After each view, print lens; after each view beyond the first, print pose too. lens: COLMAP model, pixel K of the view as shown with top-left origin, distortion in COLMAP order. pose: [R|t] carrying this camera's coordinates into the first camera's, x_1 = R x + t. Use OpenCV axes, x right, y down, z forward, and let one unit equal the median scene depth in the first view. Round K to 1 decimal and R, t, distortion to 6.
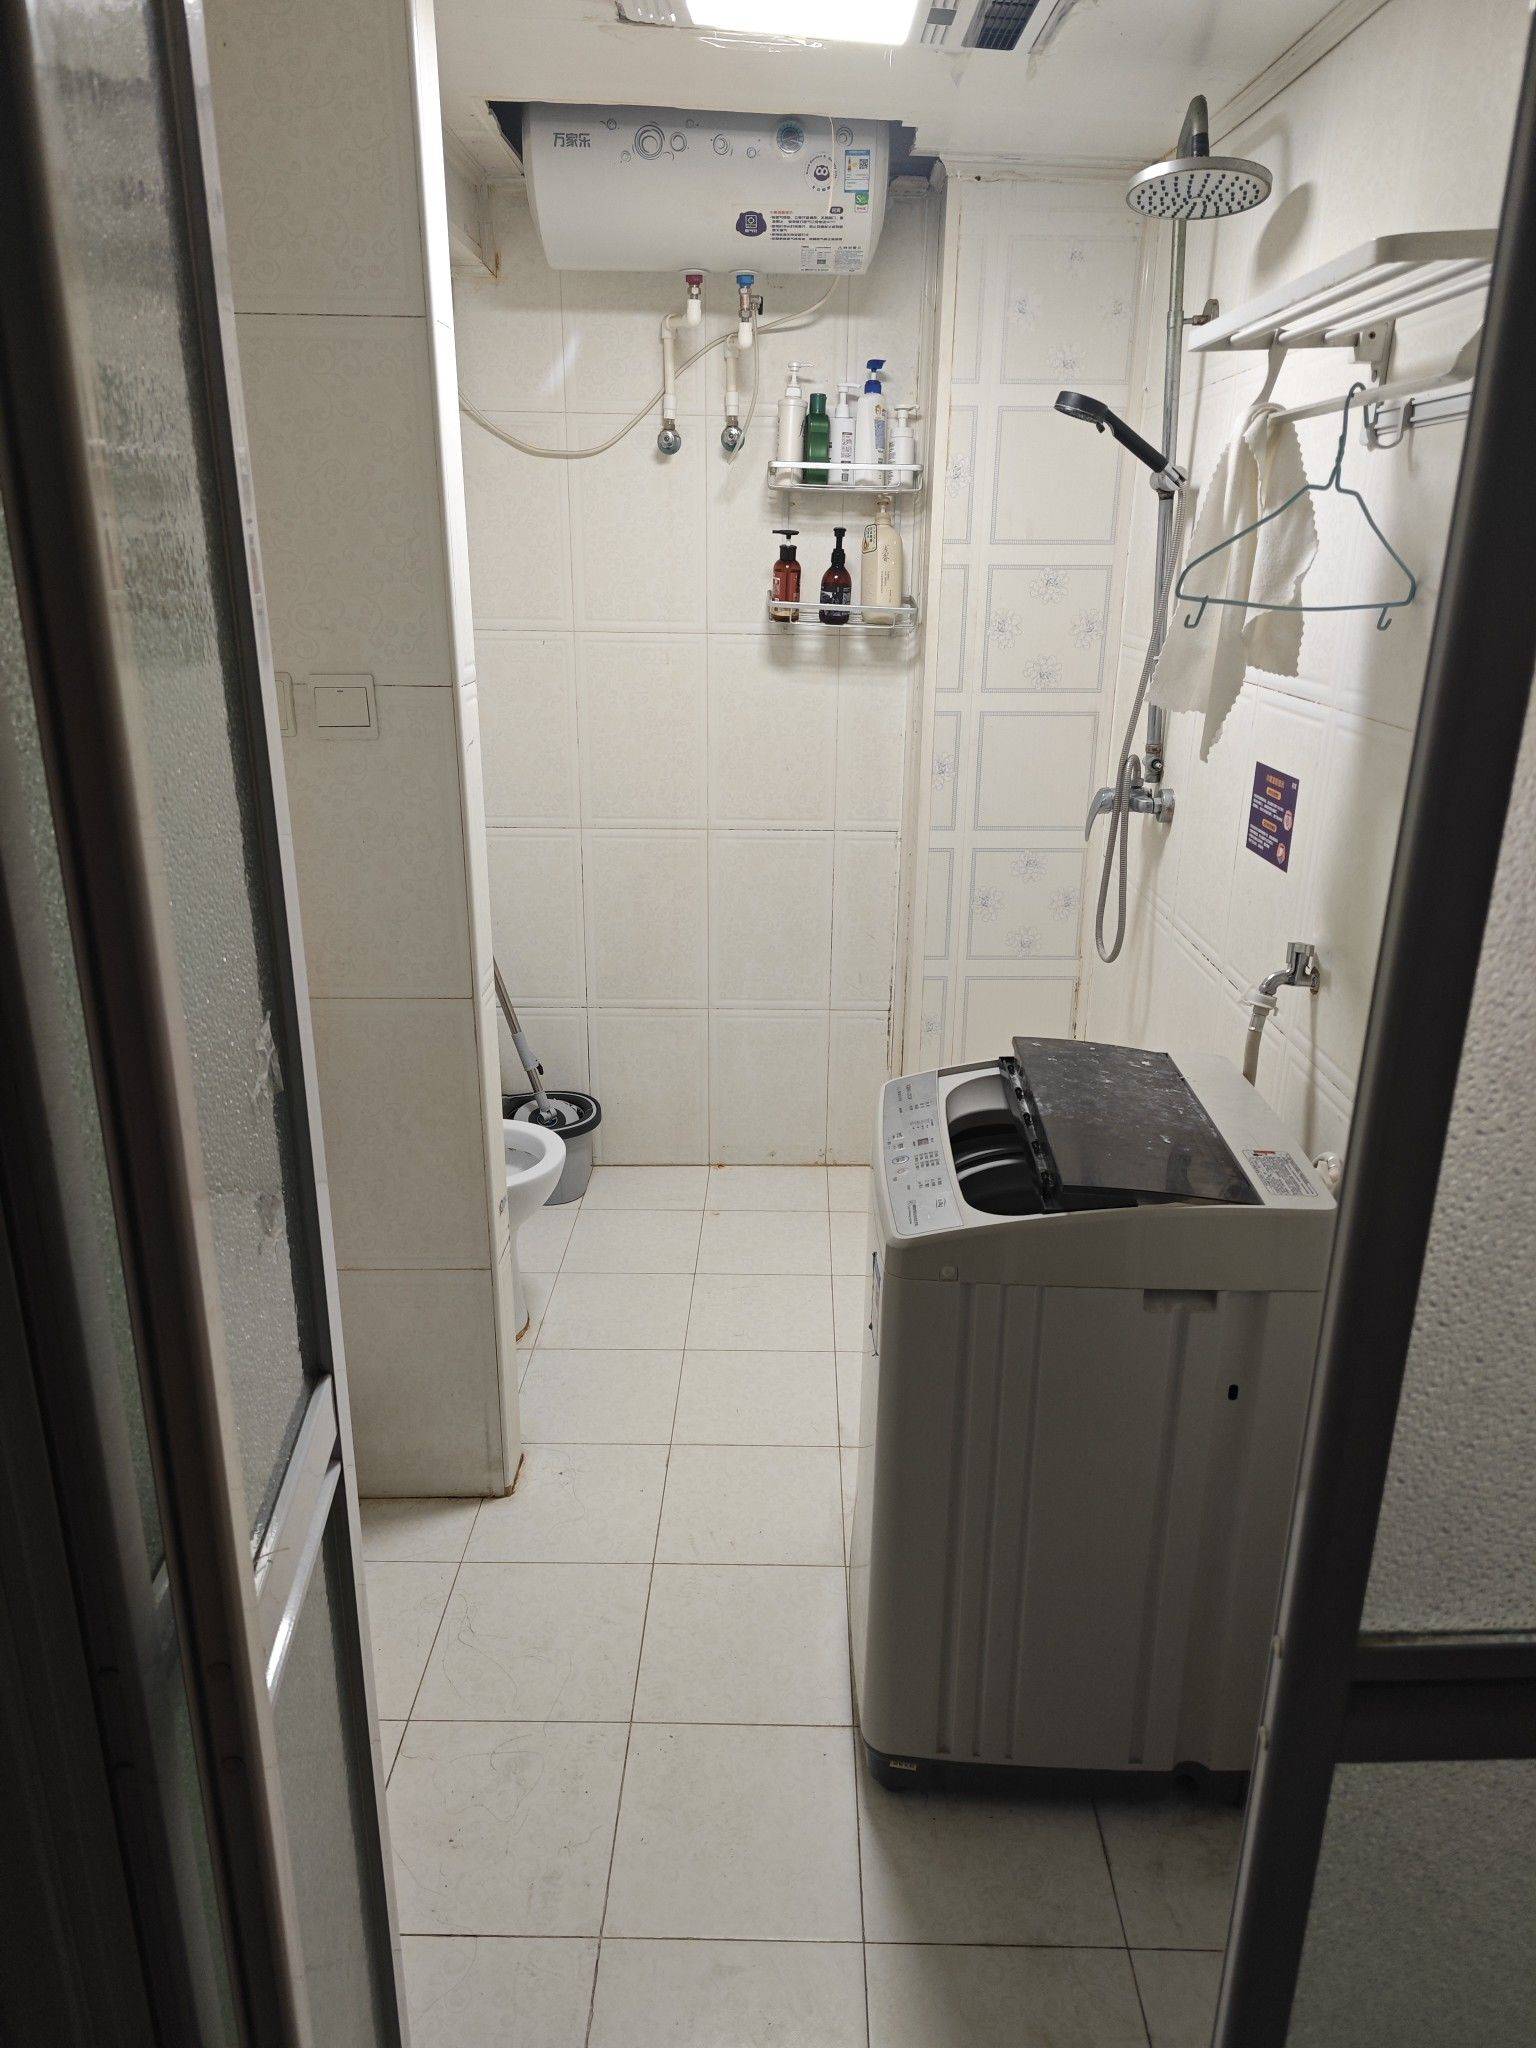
lens RADIAL K [[1385.1, 0, 771.5], [0, 1385.1, 1023.1], [0, 0, 1]] dist [0.018248, -0.001891]
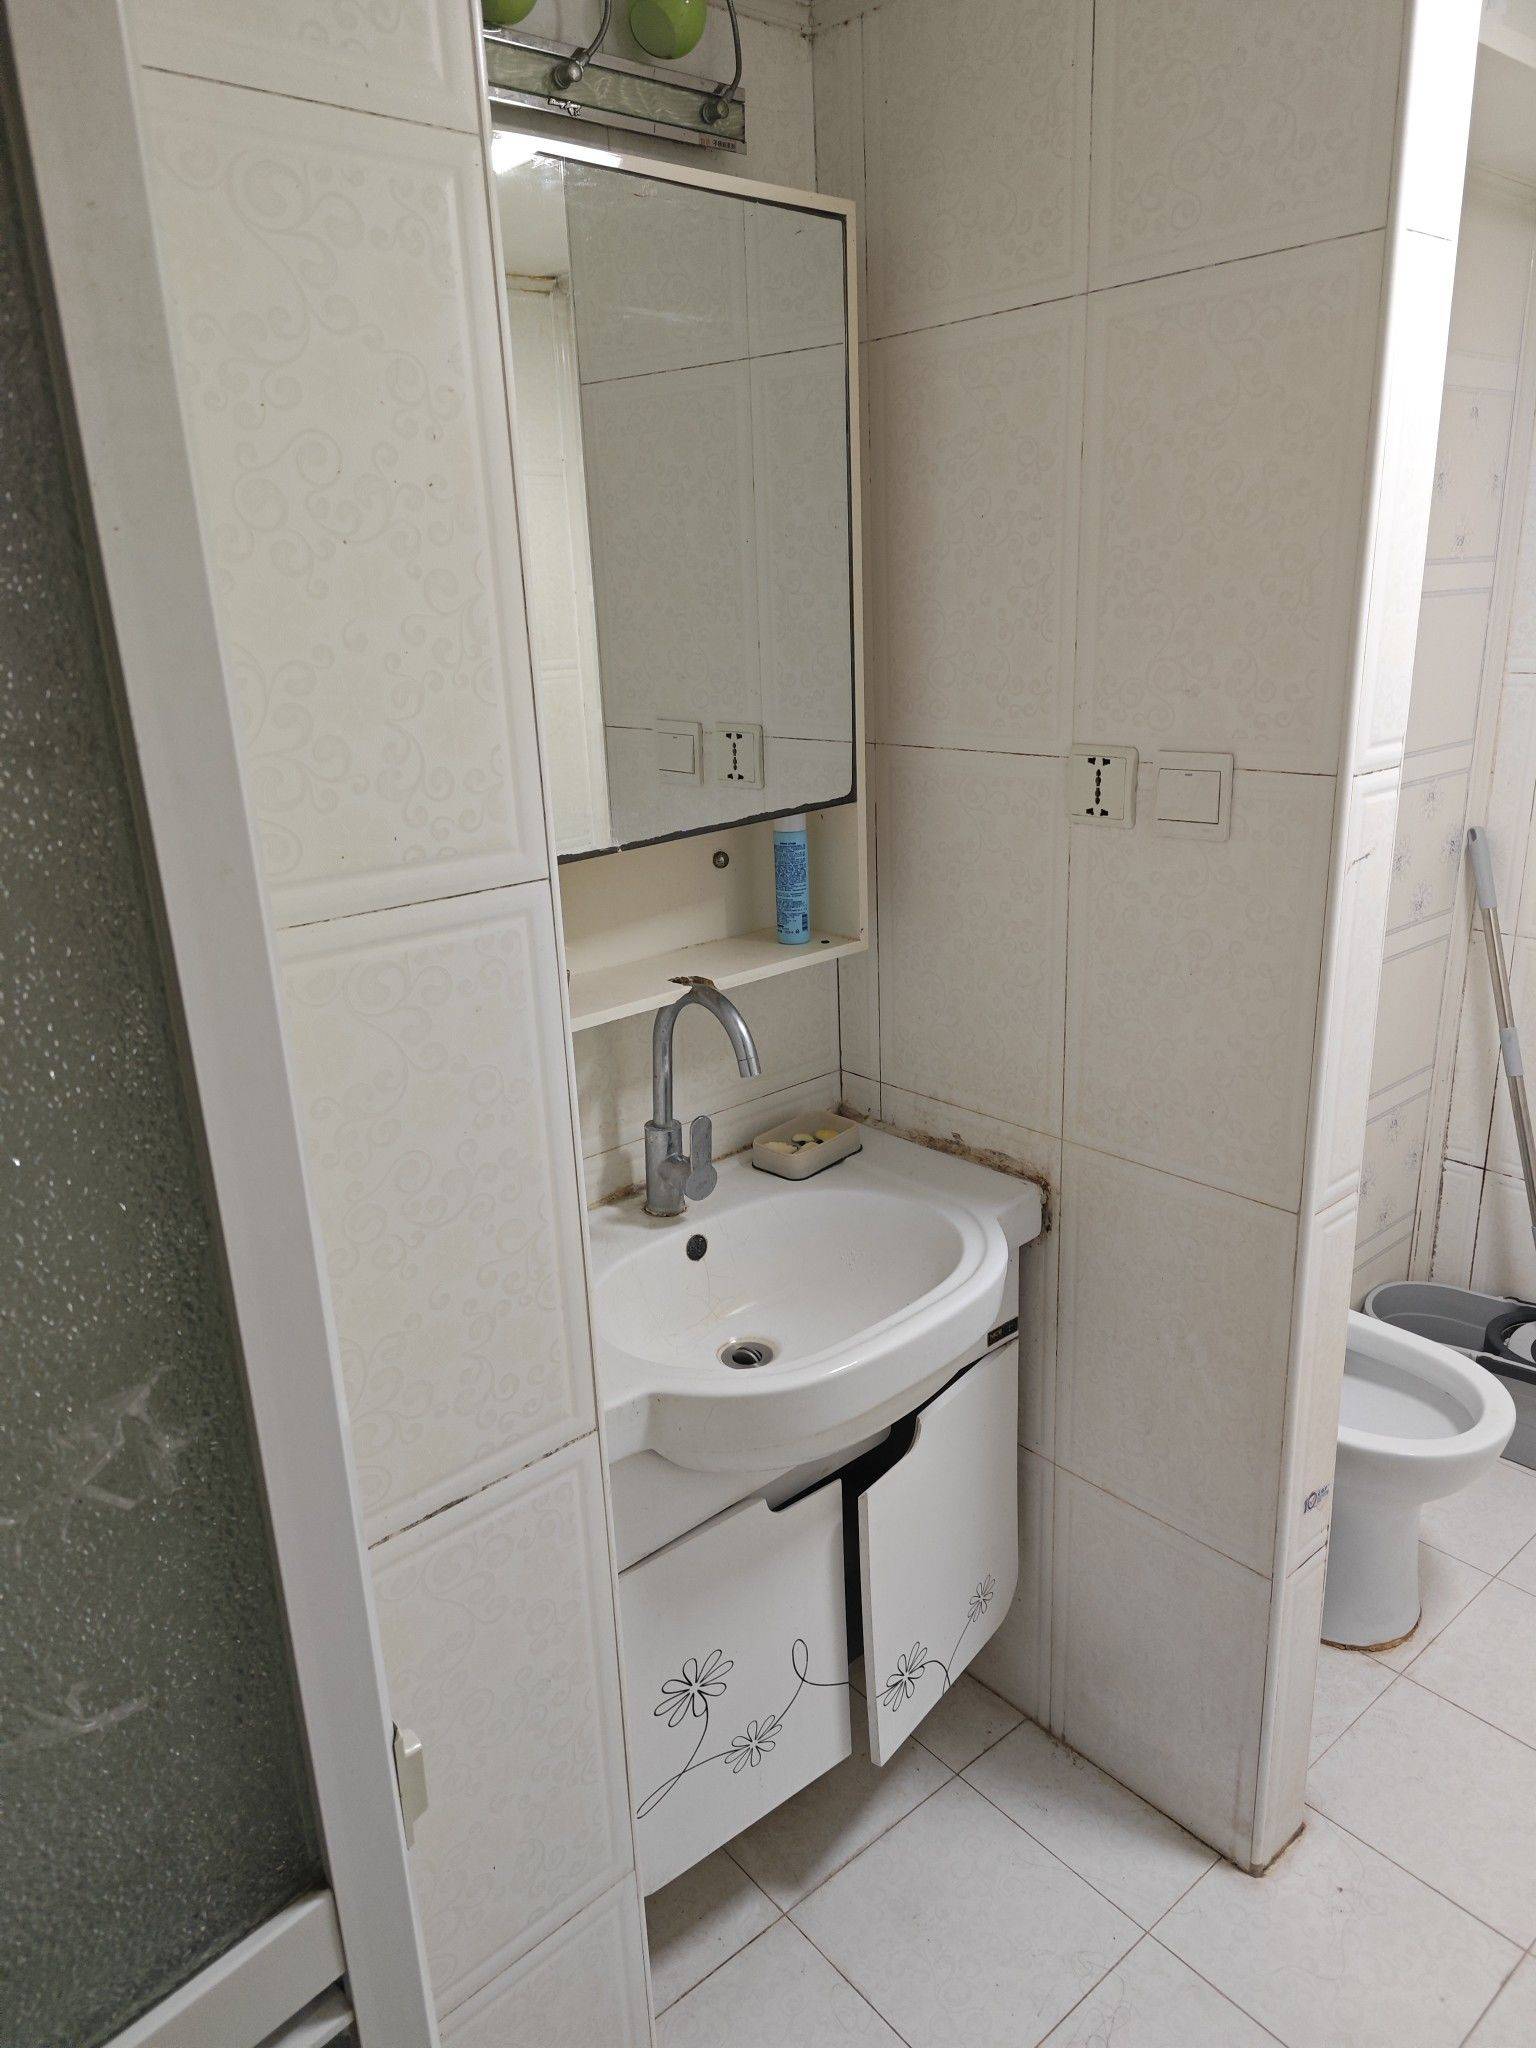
lens RADIAL K [[1385.1, 0, 770.2], [0, 1385.1, 1025.7], [0, 0, 1]] dist [0.018248, -0.001891]
pose [[0.666910, 0.191259, -0.720174, 0.099234], [-0.198516, 0.977172, 0.075677, -0.118406], [0.718208, 0.092496, 0.689653, 0.336885]]
